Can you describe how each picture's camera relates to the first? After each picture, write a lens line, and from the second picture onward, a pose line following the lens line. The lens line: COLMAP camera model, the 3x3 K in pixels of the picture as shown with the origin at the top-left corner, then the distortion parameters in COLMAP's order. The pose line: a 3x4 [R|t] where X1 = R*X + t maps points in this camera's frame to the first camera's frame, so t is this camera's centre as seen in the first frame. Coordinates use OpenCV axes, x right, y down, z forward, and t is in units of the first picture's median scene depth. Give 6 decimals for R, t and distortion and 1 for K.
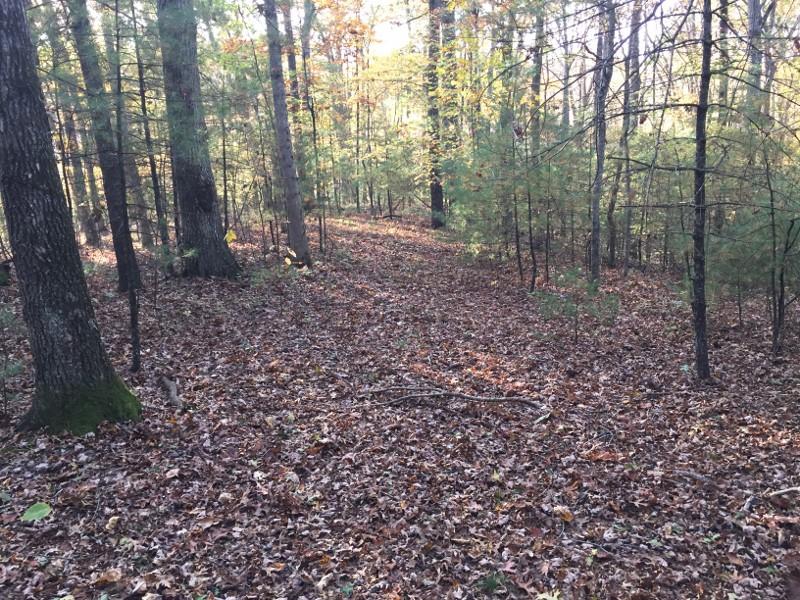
lens RADIAL K [[680.6, 0, 399.3], [0, 680.6, 299.9], [0, 0, 1]] dist [0.075413, -0.089060]
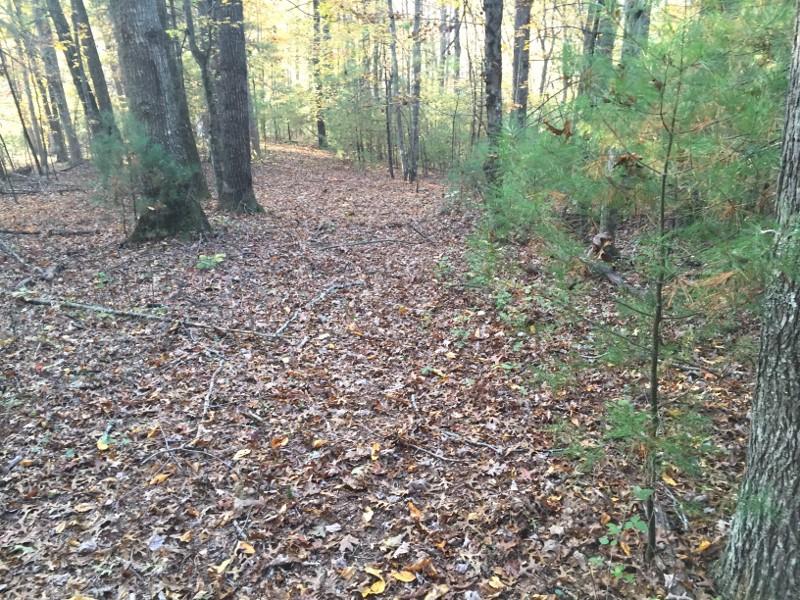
lens RADIAL K [[680.6, 0, 399.9], [0, 680.6, 297.5], [0, 0, 1]] dist [0.075413, -0.089060]
pose [[0.986414, -0.016250, 0.163475, -0.125685], [0.001447, 0.995916, 0.090270, 0.384094], [-0.164274, -0.088807, 0.982409, -2.511490]]
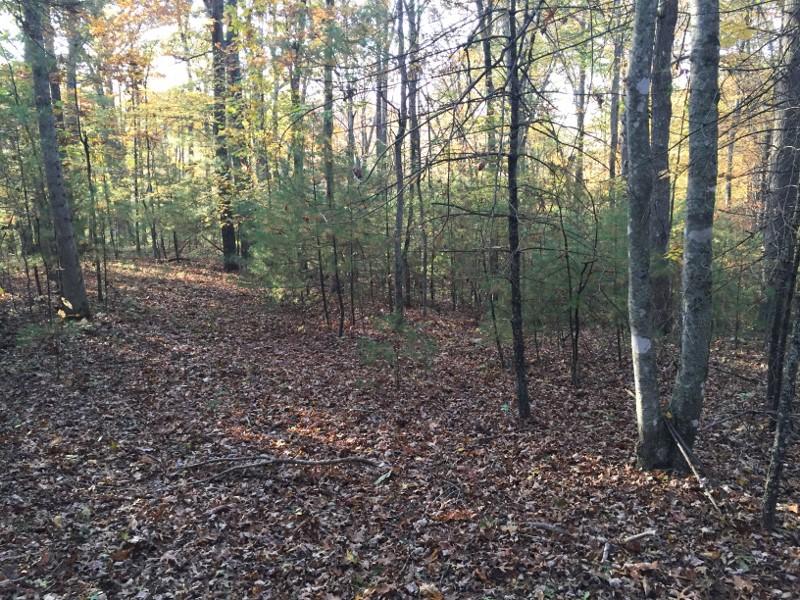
lens RADIAL K [[680.6, 0, 402.6], [0, 680.6, 298.0], [0, 0, 1]] dist [0.075413, -0.089060]
pose [[0.952061, -0.029198, 0.304513, -0.033138], [0.048093, 0.997342, -0.054734, -0.015106], [-0.302105, 0.066755, 0.950934, 0.067591]]
